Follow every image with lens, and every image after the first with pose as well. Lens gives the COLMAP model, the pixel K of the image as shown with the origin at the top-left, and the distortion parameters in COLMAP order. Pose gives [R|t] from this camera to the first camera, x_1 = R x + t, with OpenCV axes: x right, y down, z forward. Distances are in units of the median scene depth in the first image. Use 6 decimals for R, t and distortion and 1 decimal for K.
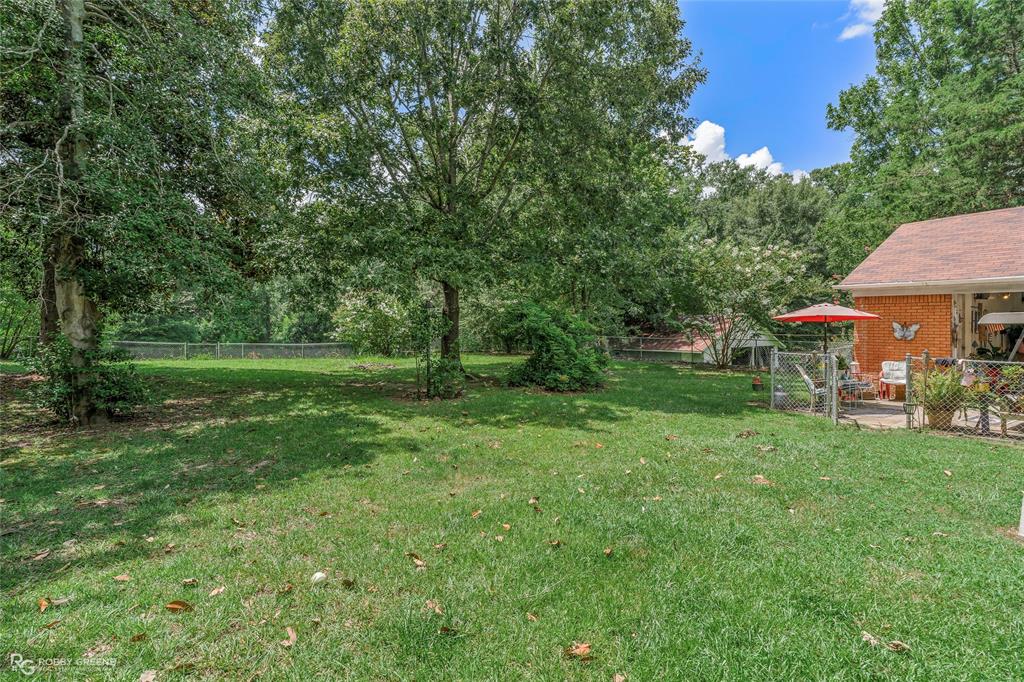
lens RADIAL K [[497.6, 0, 512.9], [0, 497.6, 337.7], [0, 0, 1]] dist [0.000628, 0.000043]
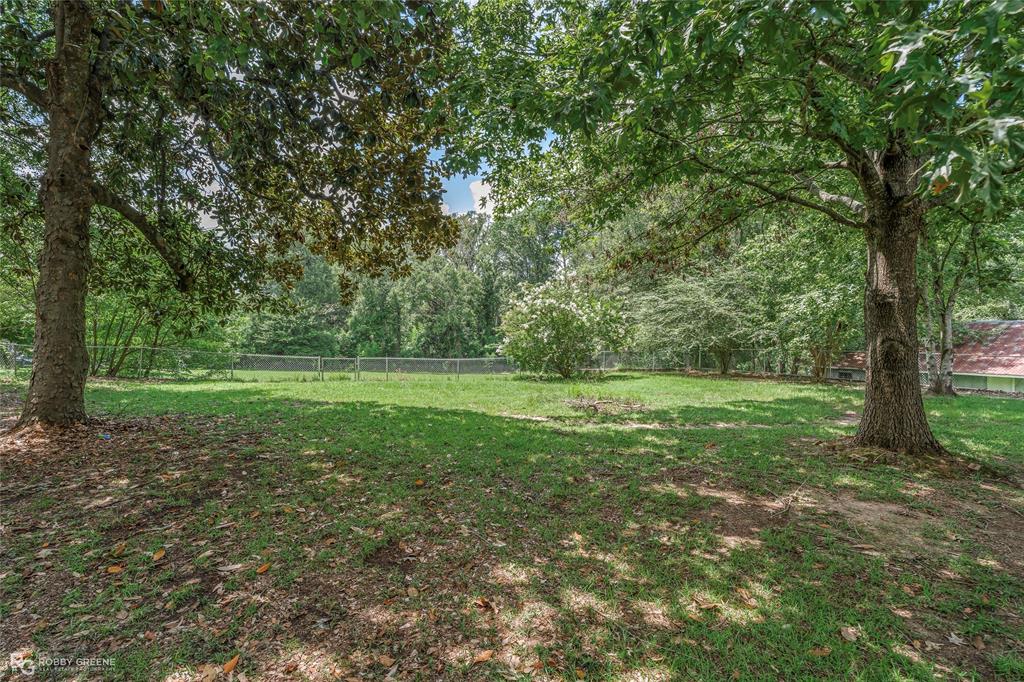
lens RADIAL K [[462.2, 0, 511.3], [0, 462.2, 342.4], [0, 0, 1]] dist [-0.007795, 0.001947]
pose [[0.979028, 0.005274, -0.203656, -0.077272], [-0.007592, 0.999915, -0.010601, -0.002278], [0.203583, 0.011925, 0.978985, 0.125501]]
